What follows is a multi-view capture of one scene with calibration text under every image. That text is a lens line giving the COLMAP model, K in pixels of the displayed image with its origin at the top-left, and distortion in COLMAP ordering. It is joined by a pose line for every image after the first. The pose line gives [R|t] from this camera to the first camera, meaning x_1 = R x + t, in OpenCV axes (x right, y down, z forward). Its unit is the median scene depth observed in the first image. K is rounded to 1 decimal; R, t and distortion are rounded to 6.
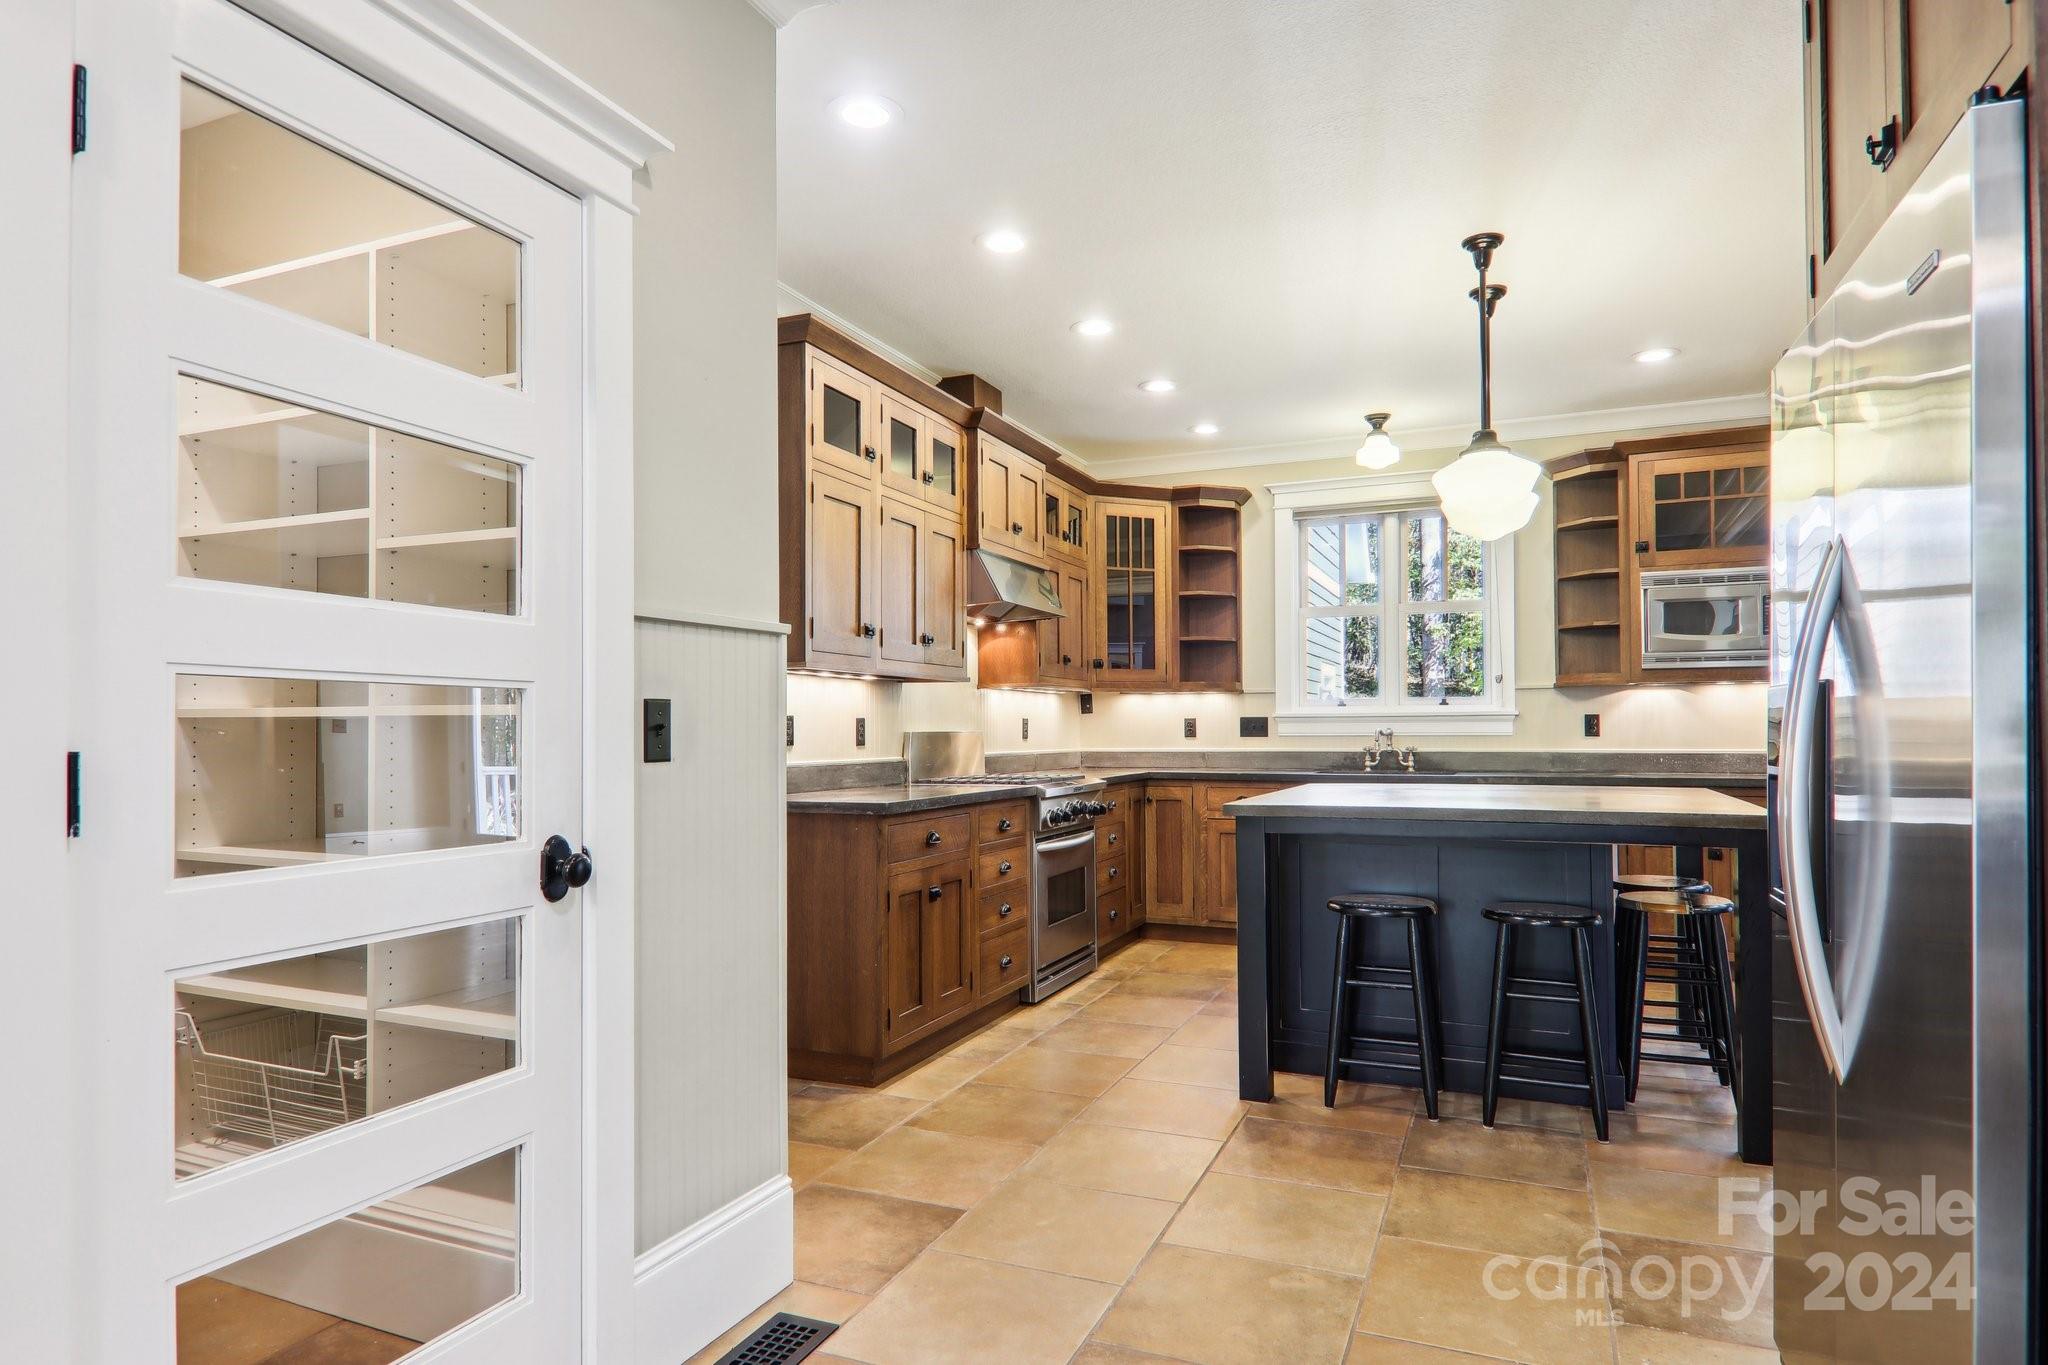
lens RADIAL K [[1159.1, 0, 1031.7], [0, 1159.1, 726.2], [0, 0, 1]] dist [-0.000070, 0.000191]
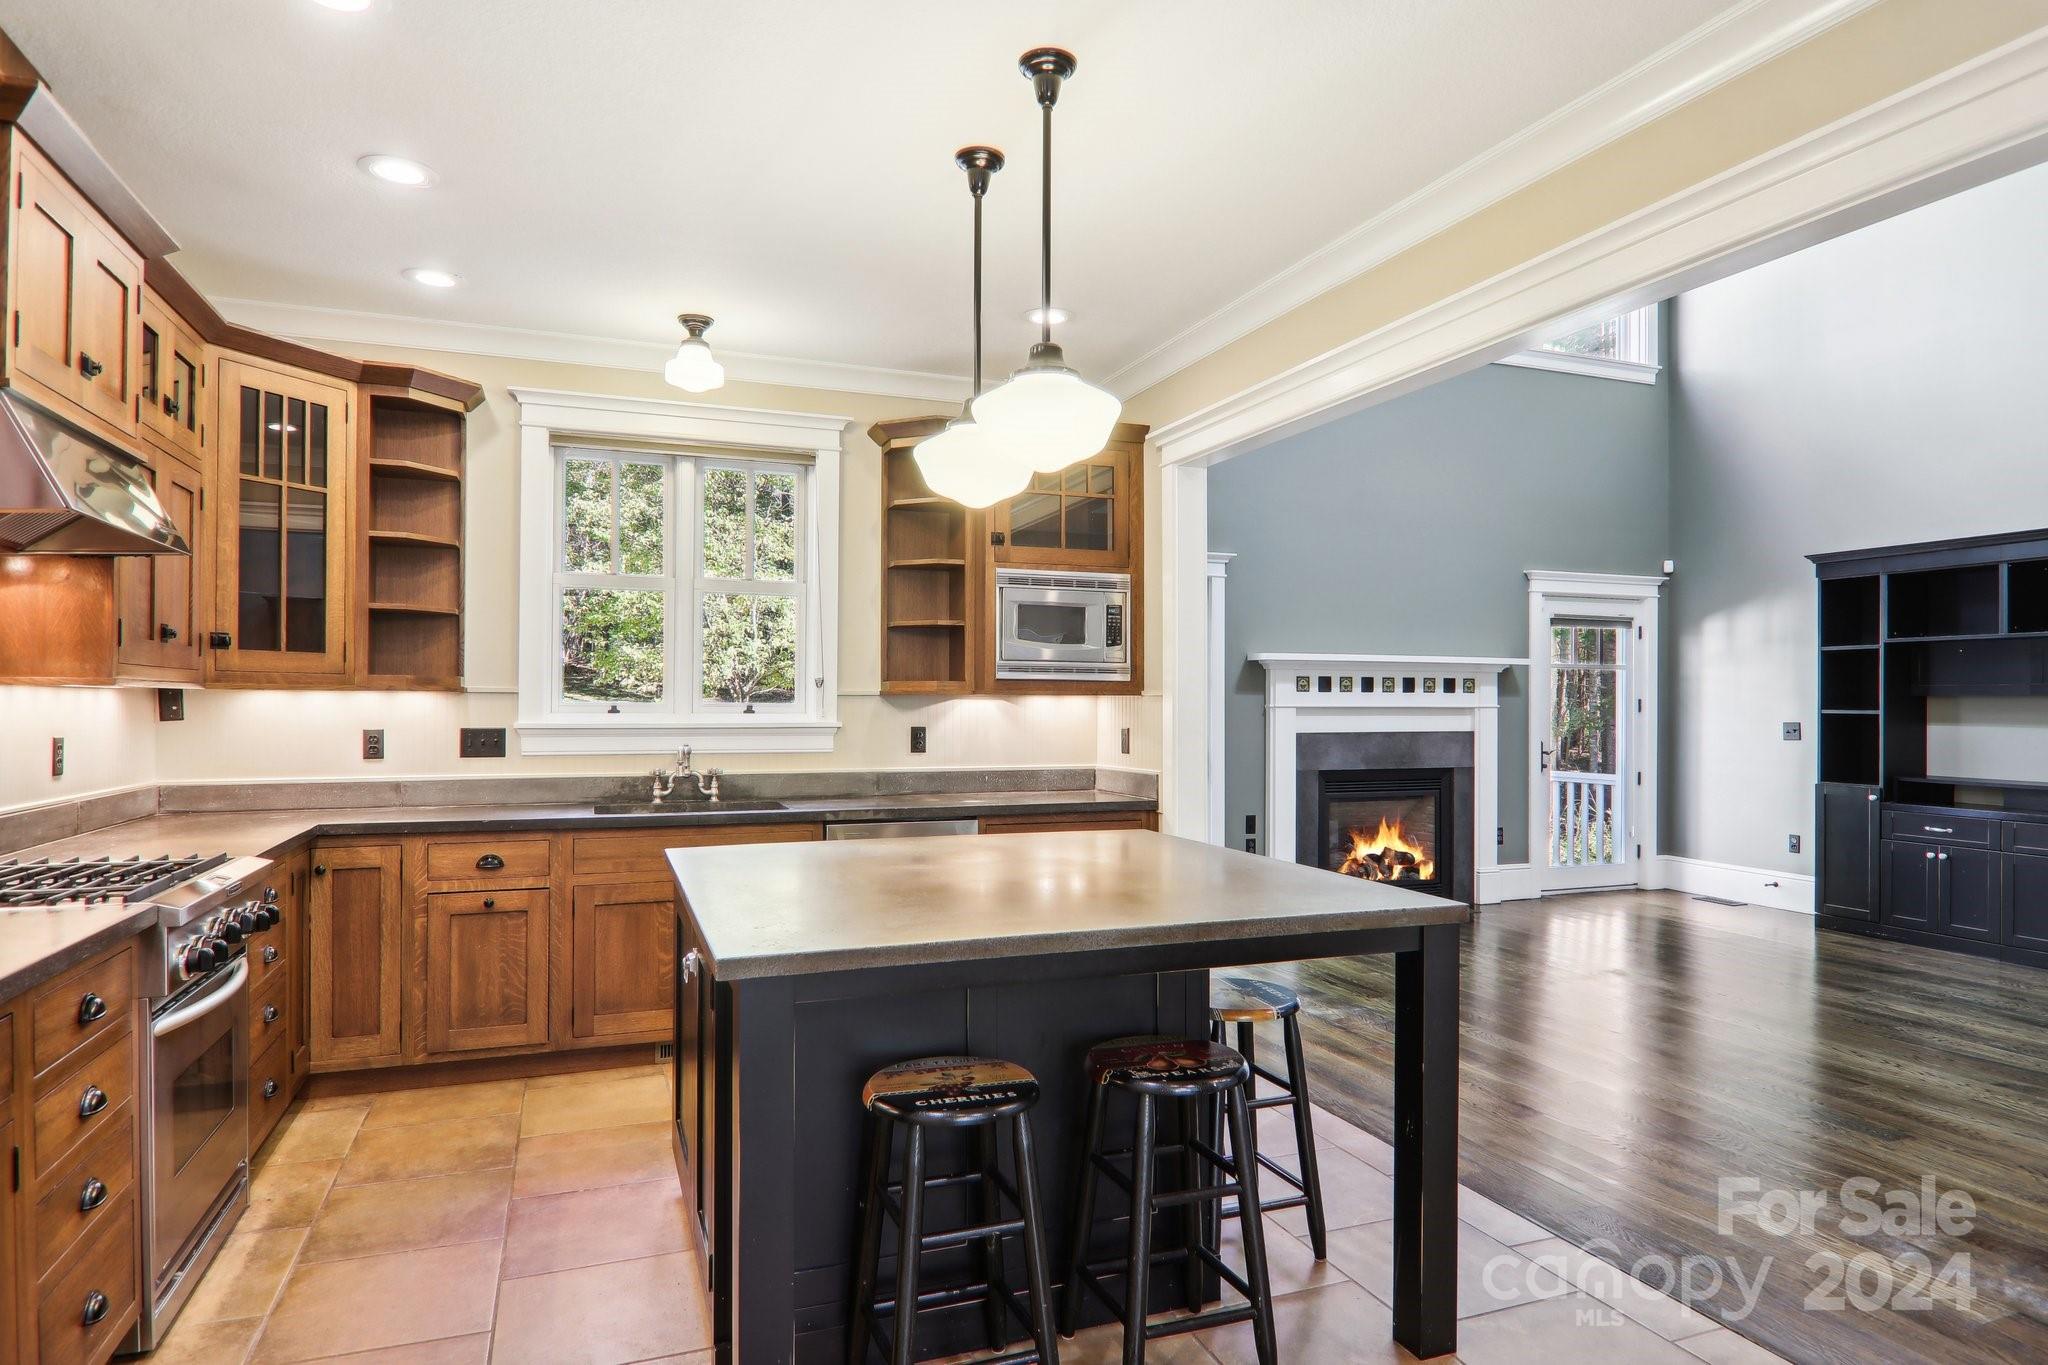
lens RADIAL K [[1165.1, 0, 1021.4], [0, 1165.1, 699.4], [0, 0, 1]] dist [0.019699, -0.032245]
pose [[0.722642, 0.010615, 0.691141, -0.055227], [-0.010591, 0.999935, -0.004283, -0.026620], [-0.691141, -0.004225, 0.722707, 0.311069]]
